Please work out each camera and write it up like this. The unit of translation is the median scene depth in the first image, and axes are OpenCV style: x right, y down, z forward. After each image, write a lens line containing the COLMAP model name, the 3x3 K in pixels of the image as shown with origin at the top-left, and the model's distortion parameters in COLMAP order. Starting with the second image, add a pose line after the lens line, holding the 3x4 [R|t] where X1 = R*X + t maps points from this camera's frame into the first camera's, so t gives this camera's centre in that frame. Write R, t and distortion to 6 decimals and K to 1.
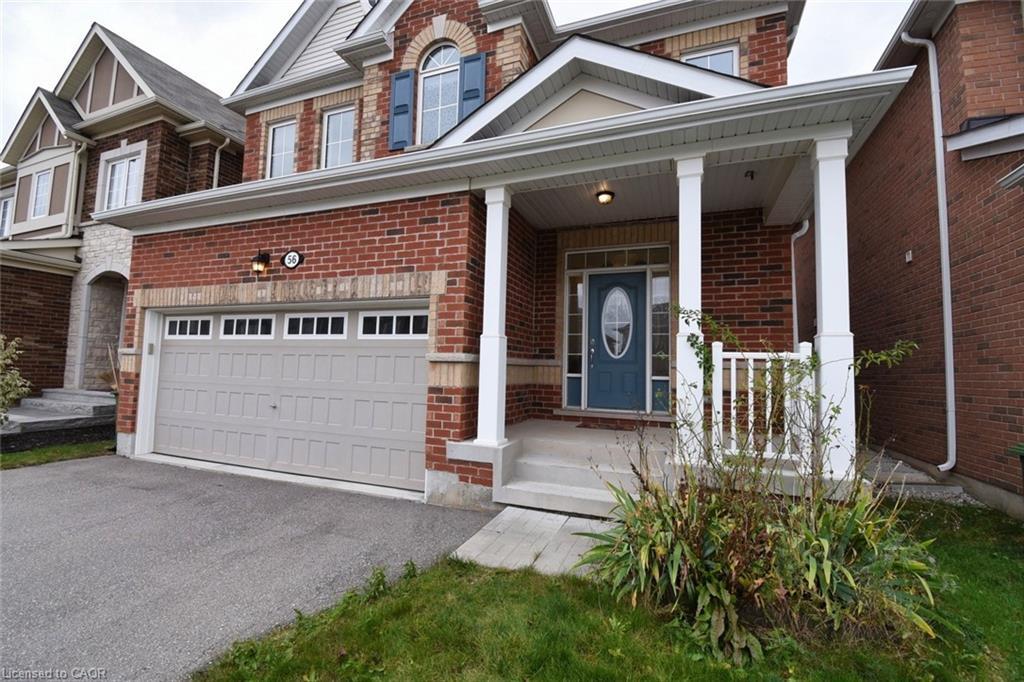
lens RADIAL K [[450.7, 0, 506.5], [0, 450.7, 339.7], [0, 0, 1]] dist [0.011264, -0.019595]
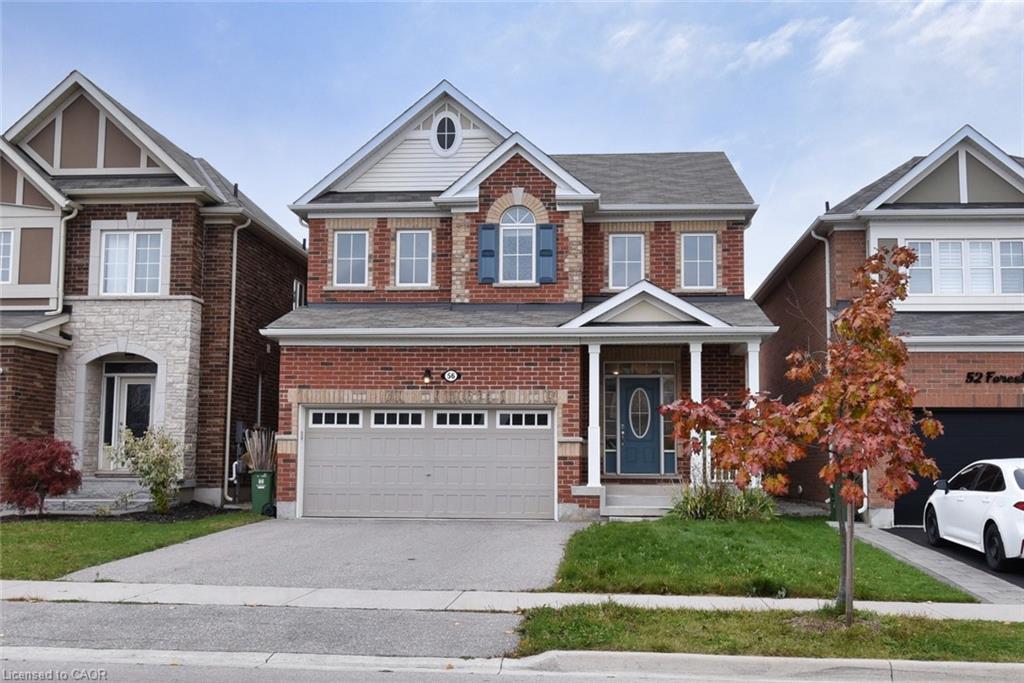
lens RADIAL K [[1197.1, 0, 511.5], [0, 1197.1, 342.3], [0, 0, 1]] dist [-0.011237, 0.000000]
pose [[0.953061, 0.012725, 0.302510, -1.422892], [-0.001998, 0.999359, -0.035744, -0.139434], [-0.302771, 0.033462, 0.952476, -2.746462]]
